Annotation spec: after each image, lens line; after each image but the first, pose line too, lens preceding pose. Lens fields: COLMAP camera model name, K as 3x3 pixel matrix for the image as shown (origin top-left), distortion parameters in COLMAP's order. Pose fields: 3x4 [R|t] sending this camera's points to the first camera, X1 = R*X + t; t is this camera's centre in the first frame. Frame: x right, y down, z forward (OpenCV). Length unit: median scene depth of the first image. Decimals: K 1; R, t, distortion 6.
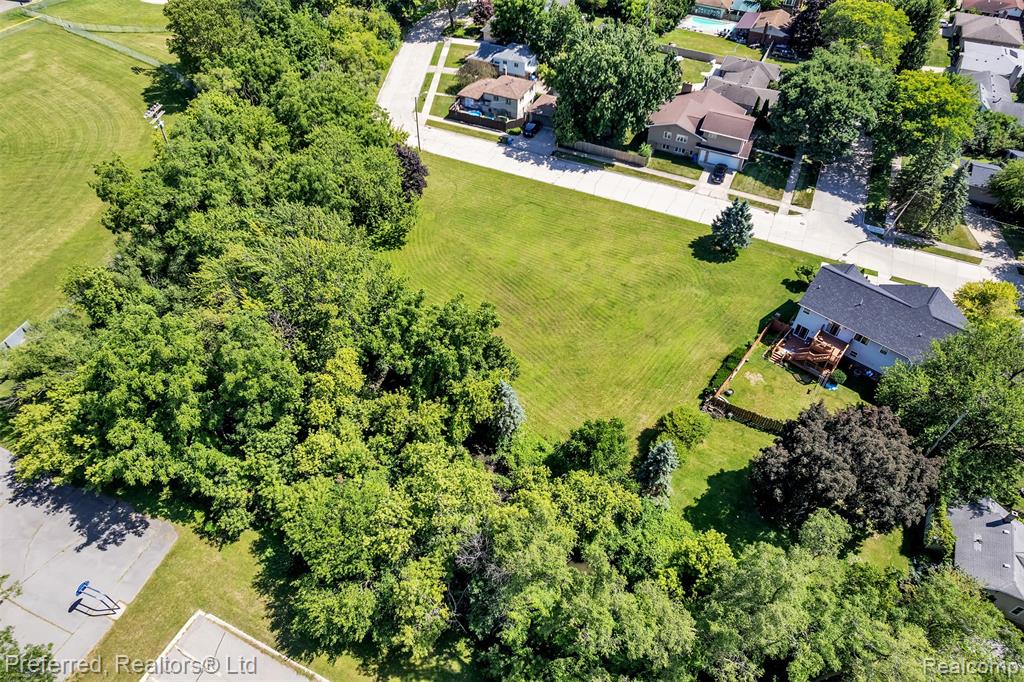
lens RADIAL K [[661.0, 0, 512.0], [0, 661.0, 341.0], [0, 0, 1]] dist [-0.089746, 0.086454]
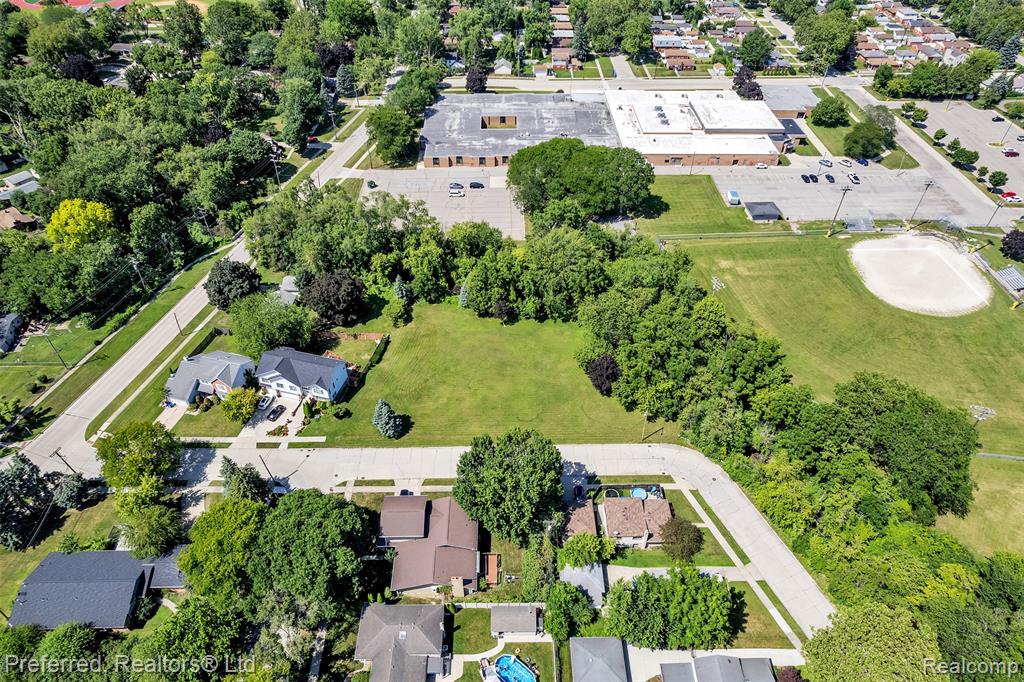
lens RADIAL K [[661.0, 0, 512.0], [0, 661.0, 341.0], [0, 0, 1]] dist [-0.089746, 0.086454]
pose [[-0.897459, 0.287039, -0.334928, 0.481795], [-0.325159, 0.082572, 0.942048, -1.527065], [0.298060, 0.954353, 0.019228, 0.802515]]
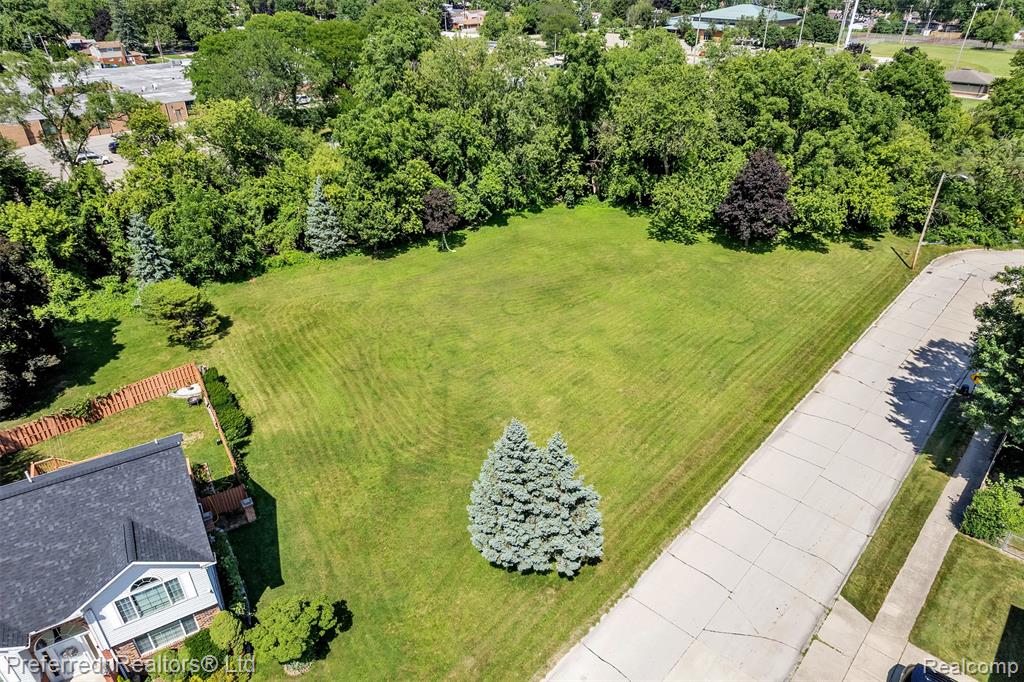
lens RADIAL K [[661.0, 0, 512.0], [0, 661.0, 341.0], [0, 0, 1]] dist [-0.089746, 0.086454]
pose [[-0.311165, 0.475942, -0.822591, 0.531474], [-0.689152, 0.483014, 0.540155, -0.358145], [0.654405, 0.734968, 0.177699, 0.781225]]
